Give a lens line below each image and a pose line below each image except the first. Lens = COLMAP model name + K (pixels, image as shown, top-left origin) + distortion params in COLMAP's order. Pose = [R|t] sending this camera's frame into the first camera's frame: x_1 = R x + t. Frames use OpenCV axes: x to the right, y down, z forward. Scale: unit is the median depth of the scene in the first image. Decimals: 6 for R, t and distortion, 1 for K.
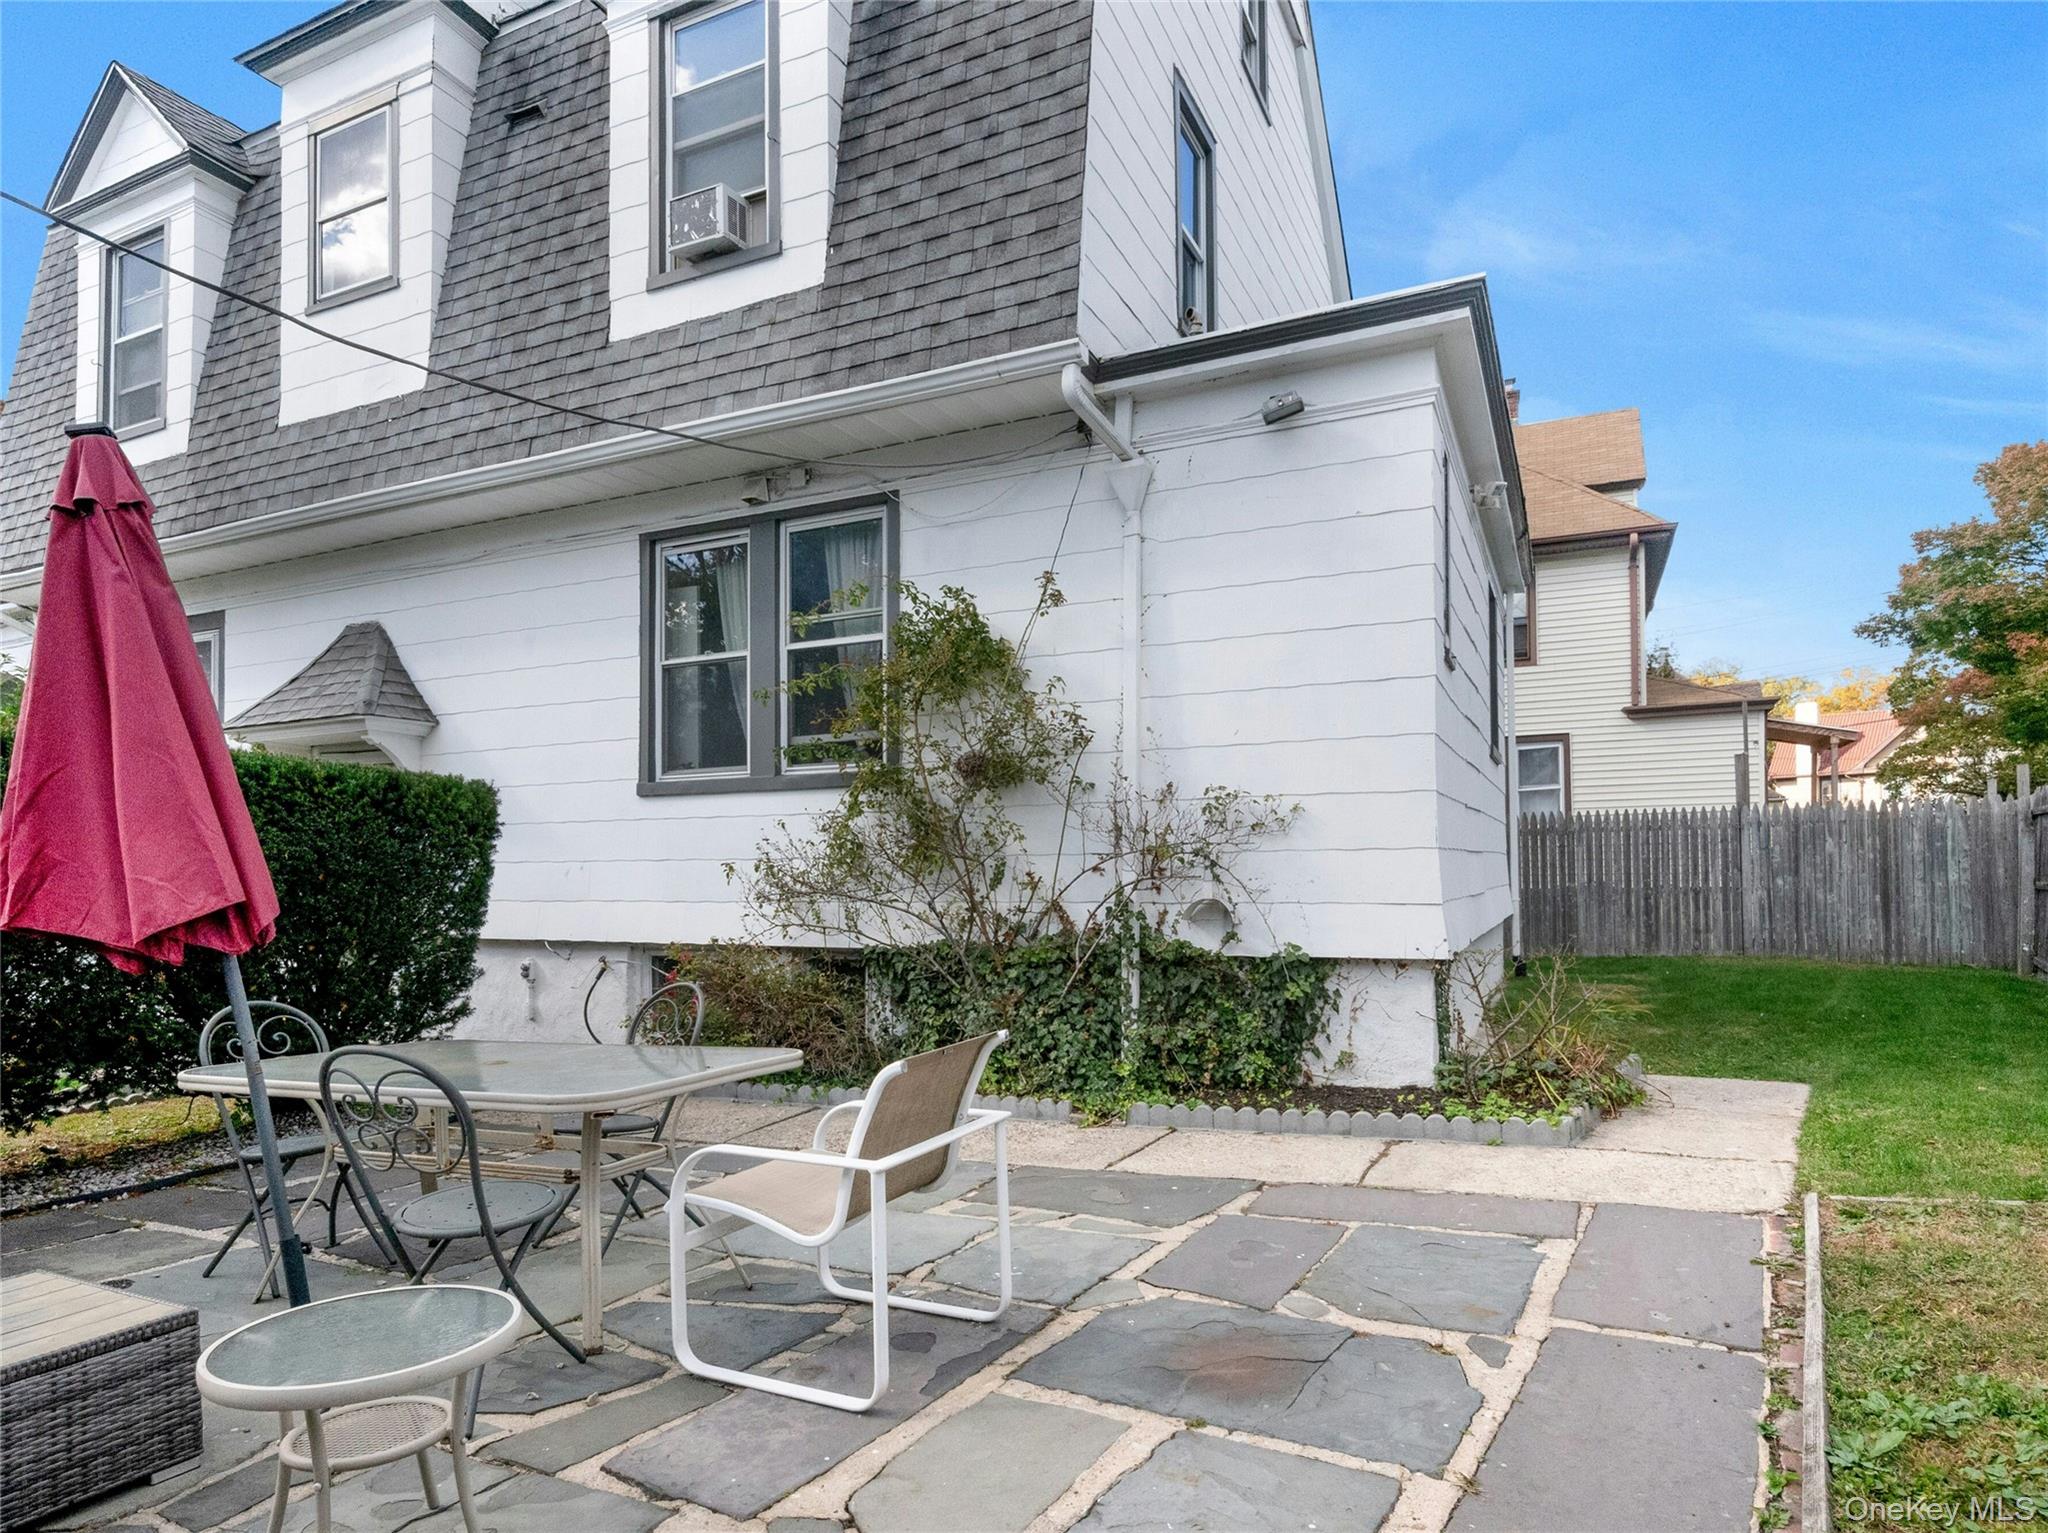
lens RADIAL K [[1449.2, 0, 1026.1], [0, 1449.2, 849.7], [0, 0, 1]] dist [-0.004265, -0.003595]
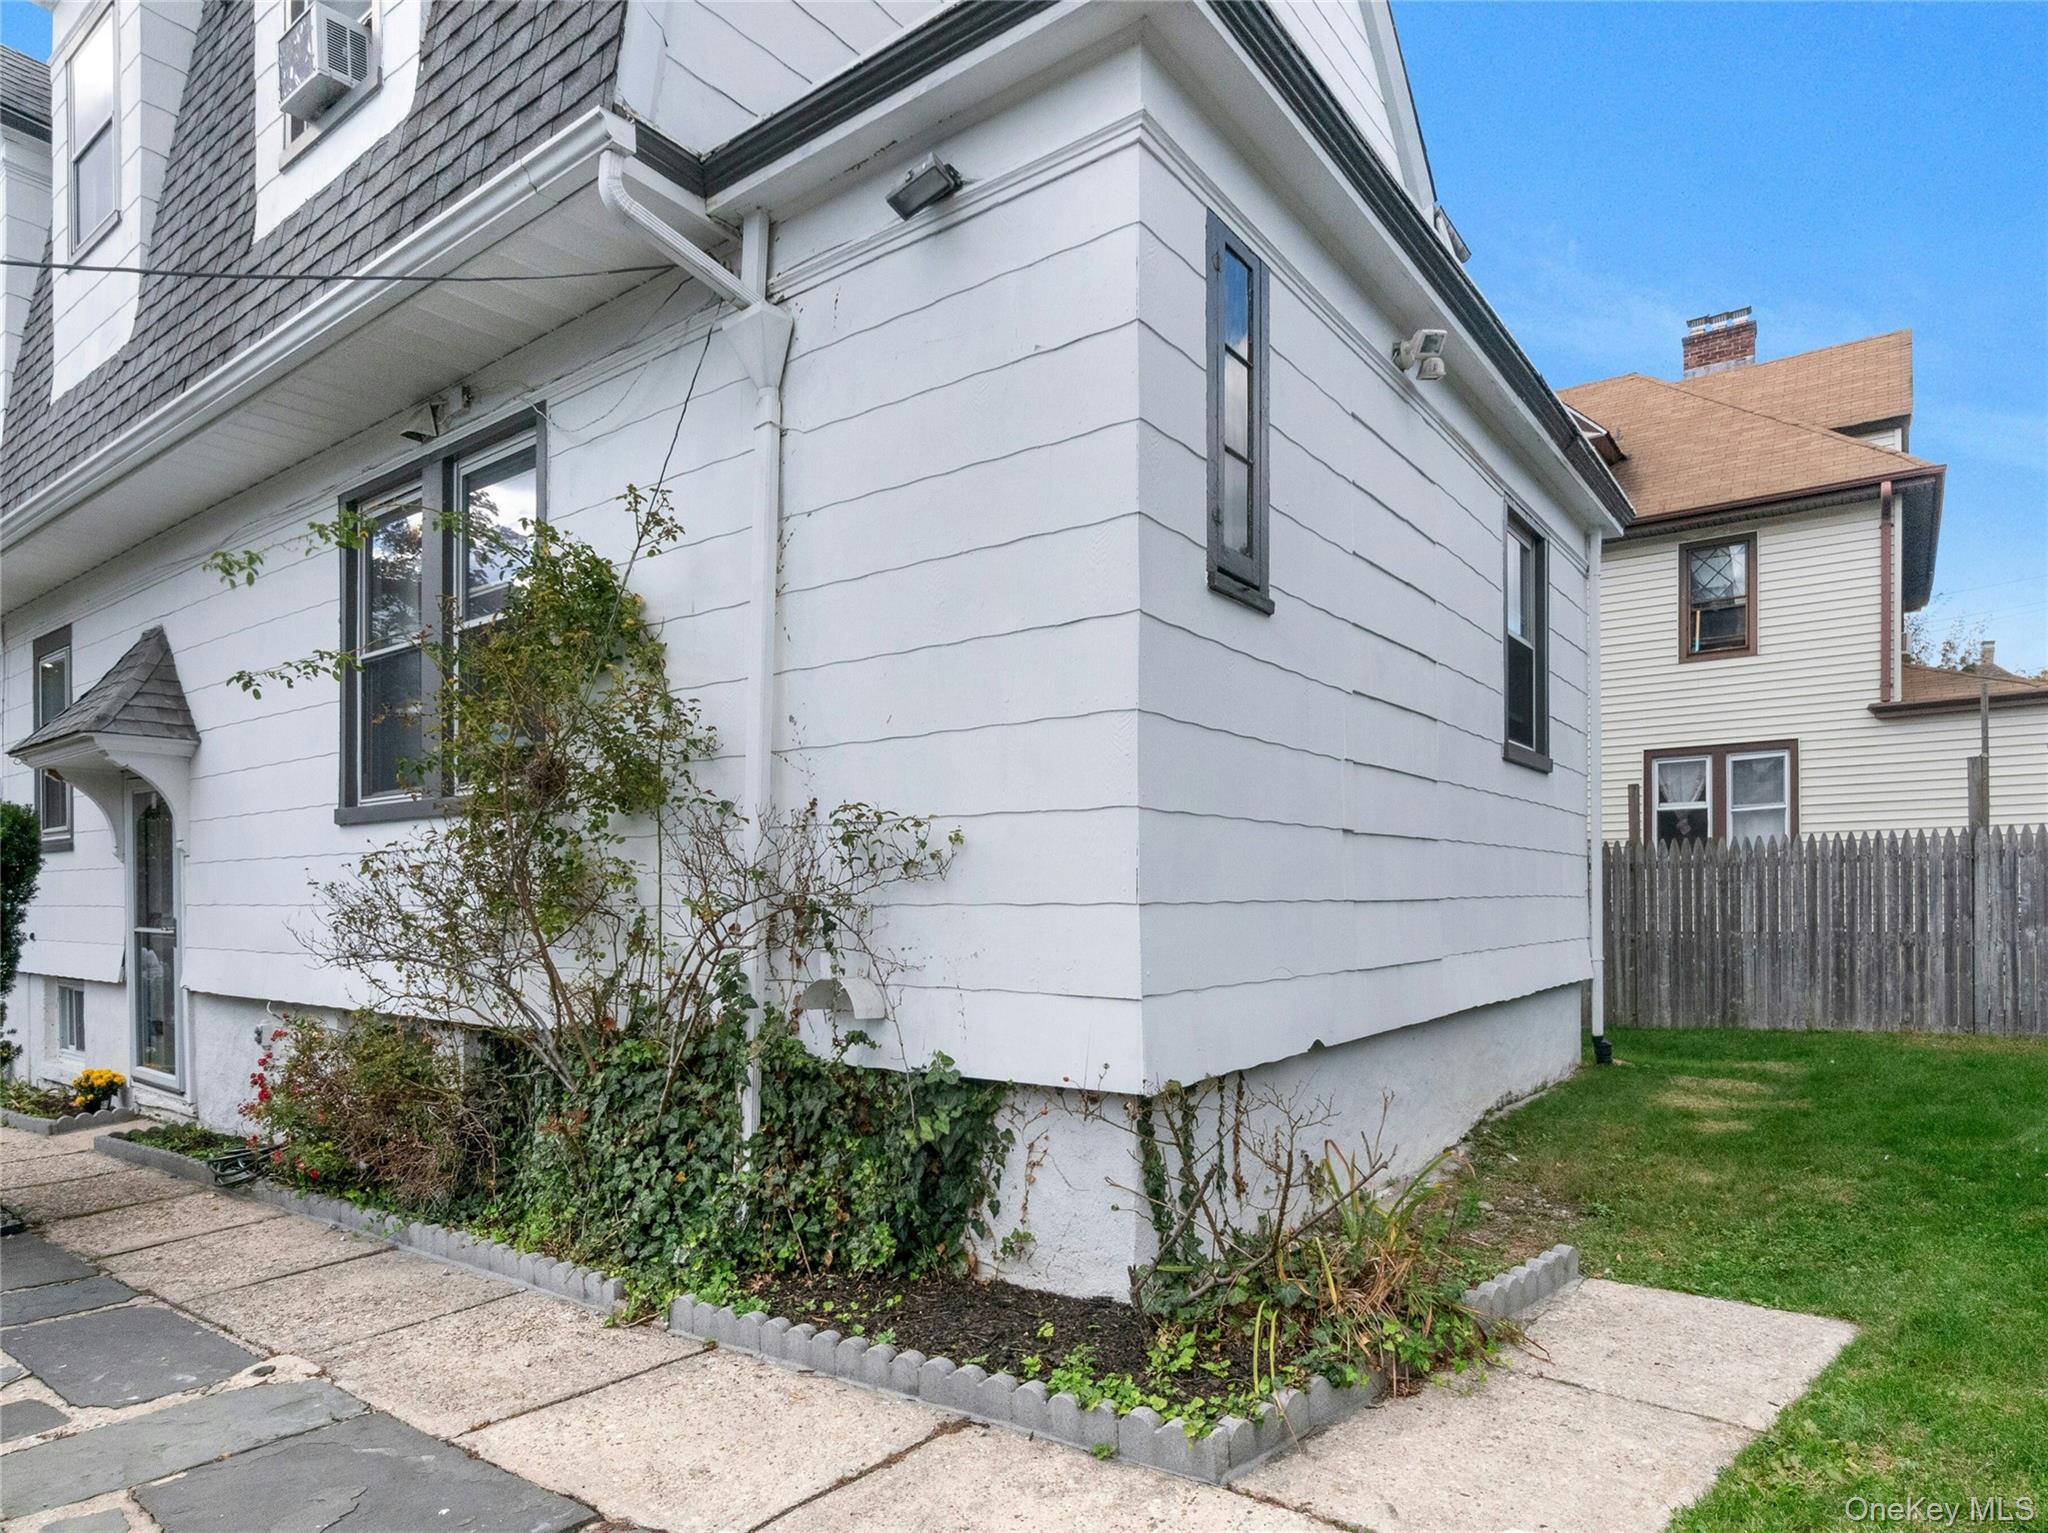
lens RADIAL K [[1412.7, 0, 1020.5], [0, 1412.7, 922.2], [0, 0, 1]] dist [-0.016023, 0.002133]
pose [[0.977255, 0.008090, -0.211912, 0.241710], [-0.001003, 0.999437, 0.033532, -0.008797], [0.212064, -0.032557, 0.976713, 0.288674]]
